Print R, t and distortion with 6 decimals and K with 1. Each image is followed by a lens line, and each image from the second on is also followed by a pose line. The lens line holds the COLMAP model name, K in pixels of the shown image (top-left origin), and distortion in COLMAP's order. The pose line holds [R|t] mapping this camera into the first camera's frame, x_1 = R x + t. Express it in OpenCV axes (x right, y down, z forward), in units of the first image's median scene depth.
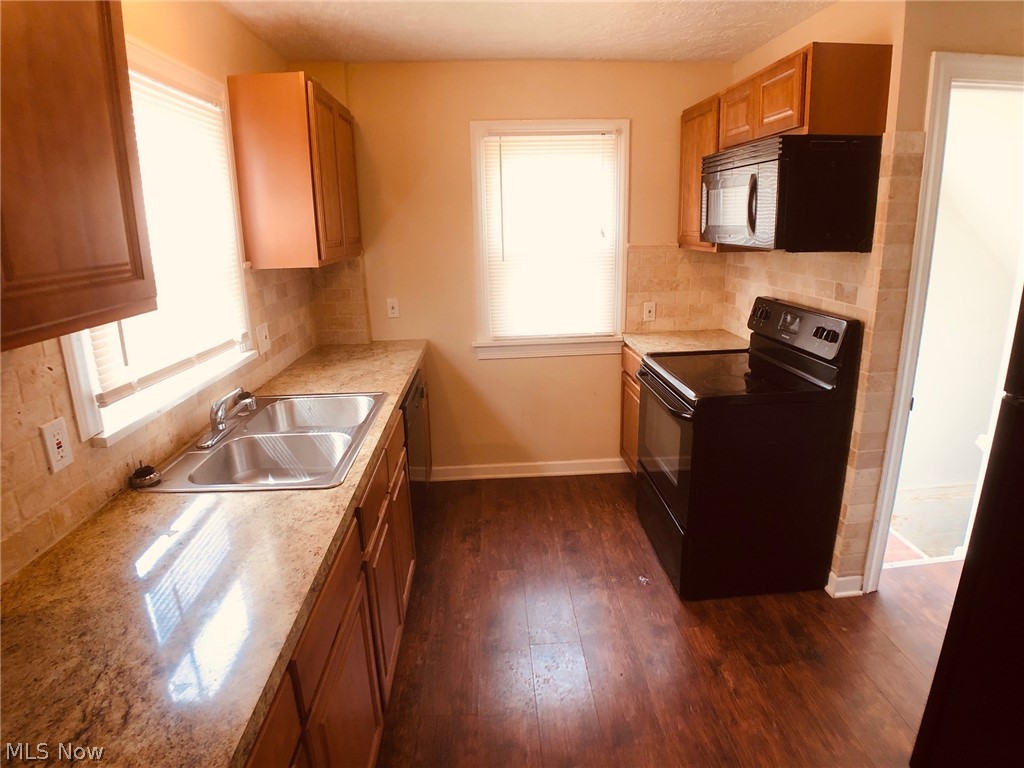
lens RADIAL K [[554.9, 0, 505.5], [0, 554.9, 361.1], [0, 0, 1]] dist [-0.083868, 0.017422]
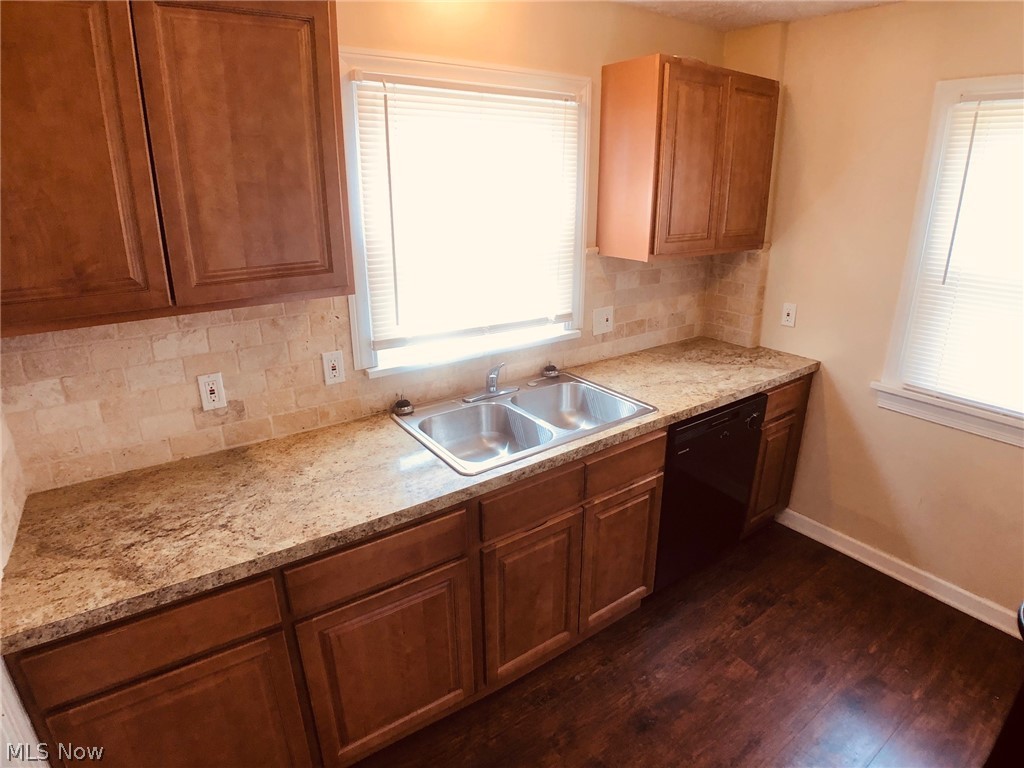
lens RADIAL K [[554.9, 0, 505.5], [0, 554.9, 361.1], [0, 0, 1]] dist [-0.083868, 0.017422]
pose [[0.544904, 0.271586, -0.793297, 0.358443], [-0.210020, 0.960141, 0.184446, -0.137116], [0.811770, 0.066103, 0.580223, 0.262835]]
